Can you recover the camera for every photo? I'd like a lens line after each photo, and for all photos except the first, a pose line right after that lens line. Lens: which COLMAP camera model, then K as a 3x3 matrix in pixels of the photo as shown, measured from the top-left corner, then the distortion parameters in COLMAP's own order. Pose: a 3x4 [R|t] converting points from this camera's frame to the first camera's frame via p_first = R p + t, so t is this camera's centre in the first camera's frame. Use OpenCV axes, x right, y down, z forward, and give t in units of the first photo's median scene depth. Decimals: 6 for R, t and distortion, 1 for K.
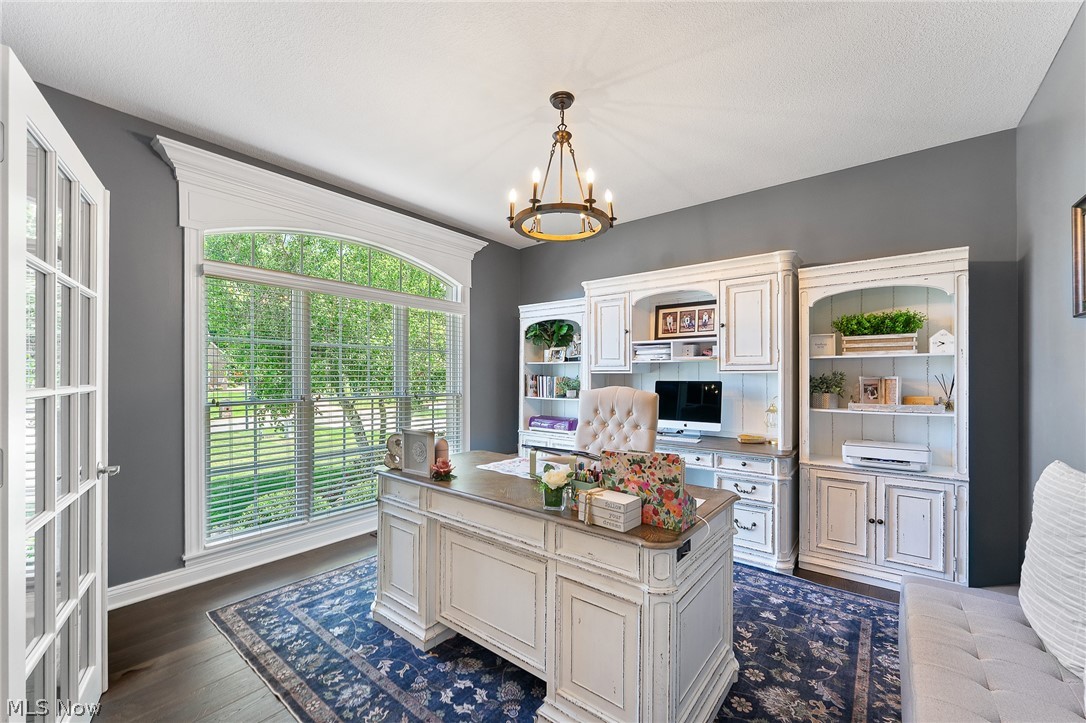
lens RADIAL K [[439.0, 0, 543.9], [0, 439.0, 354.4], [0, 0, 1]] dist [-0.001258, -0.000338]
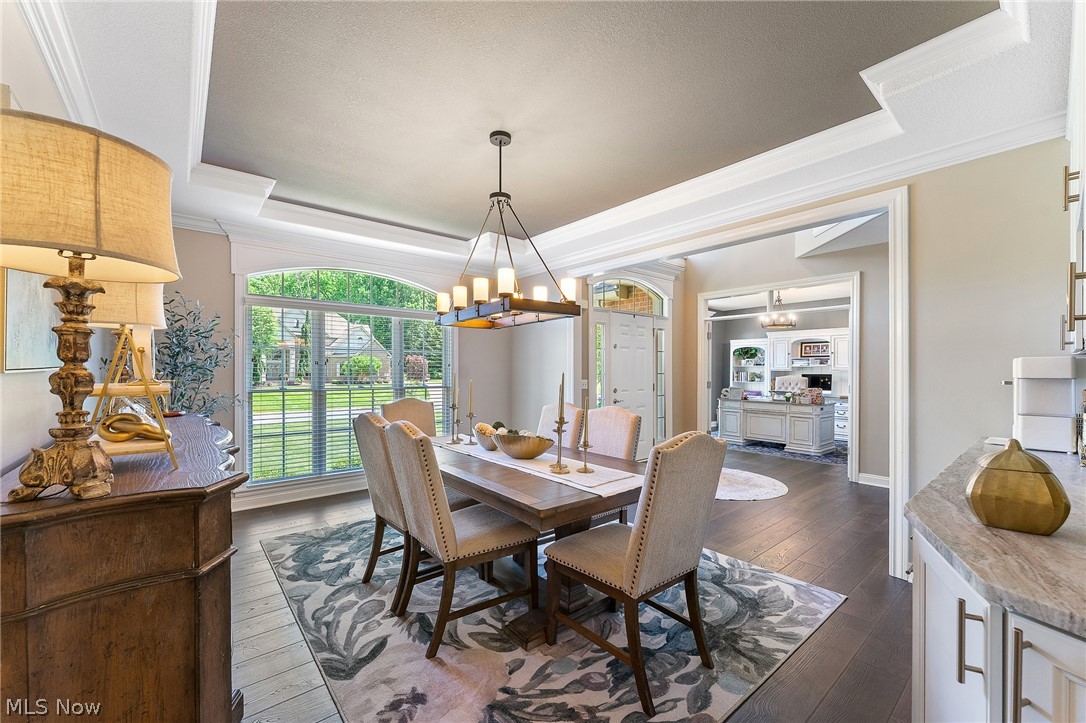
lens RADIAL K [[435.8, 0, 543.4], [0, 435.8, 357.5], [0, 0, 1]] dist [0.000156, -0.000080]
pose [[0.979640, -0.000128, -0.200761, -0.634860], [0.003187, 0.999884, 0.014918, -0.069368], [0.200735, -0.015255, 0.979527, -1.584314]]
